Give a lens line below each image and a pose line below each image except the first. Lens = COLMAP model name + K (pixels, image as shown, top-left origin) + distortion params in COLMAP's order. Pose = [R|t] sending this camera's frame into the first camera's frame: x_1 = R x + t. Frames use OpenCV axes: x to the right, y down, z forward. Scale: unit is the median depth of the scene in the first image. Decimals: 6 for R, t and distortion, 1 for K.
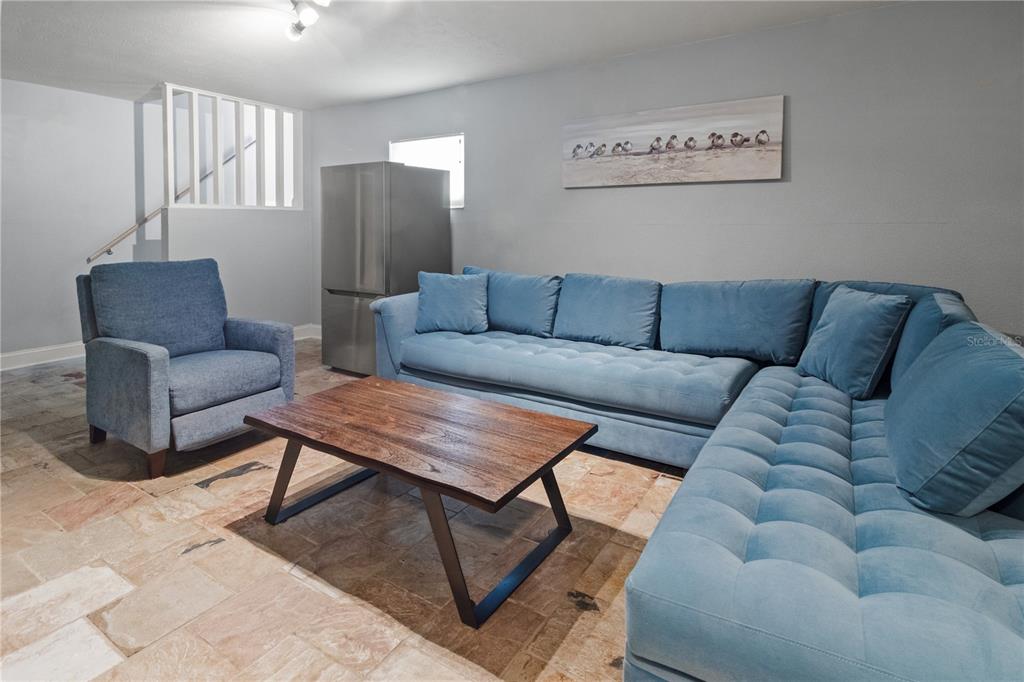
lens RADIAL K [[519.1, 0, 512.0], [0, 519.1, 341.0], [0, 0, 1]] dist [0.000781, 0.000100]
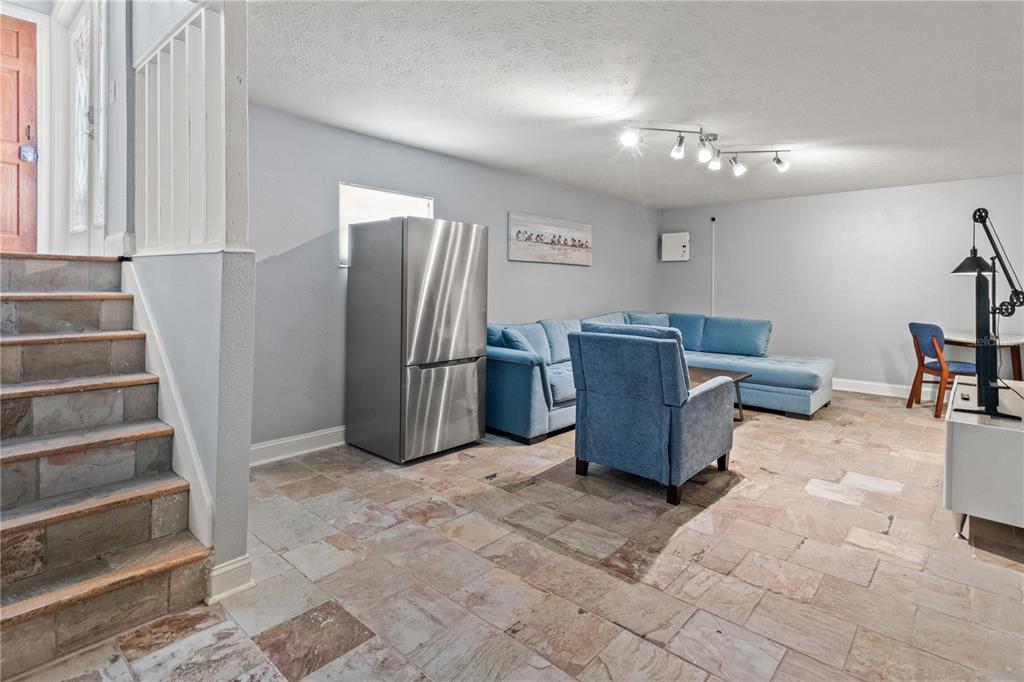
lens RADIAL K [[519.1, 0, 512.0], [0, 519.1, 341.0], [0, 0, 1]] dist [0.000781, 0.000100]
pose [[0.145591, -0.101294, 0.984146, -1.387808], [0.207467, 0.975753, 0.069738, -0.211193], [-0.967347, 0.194025, 0.163076, 0.934849]]
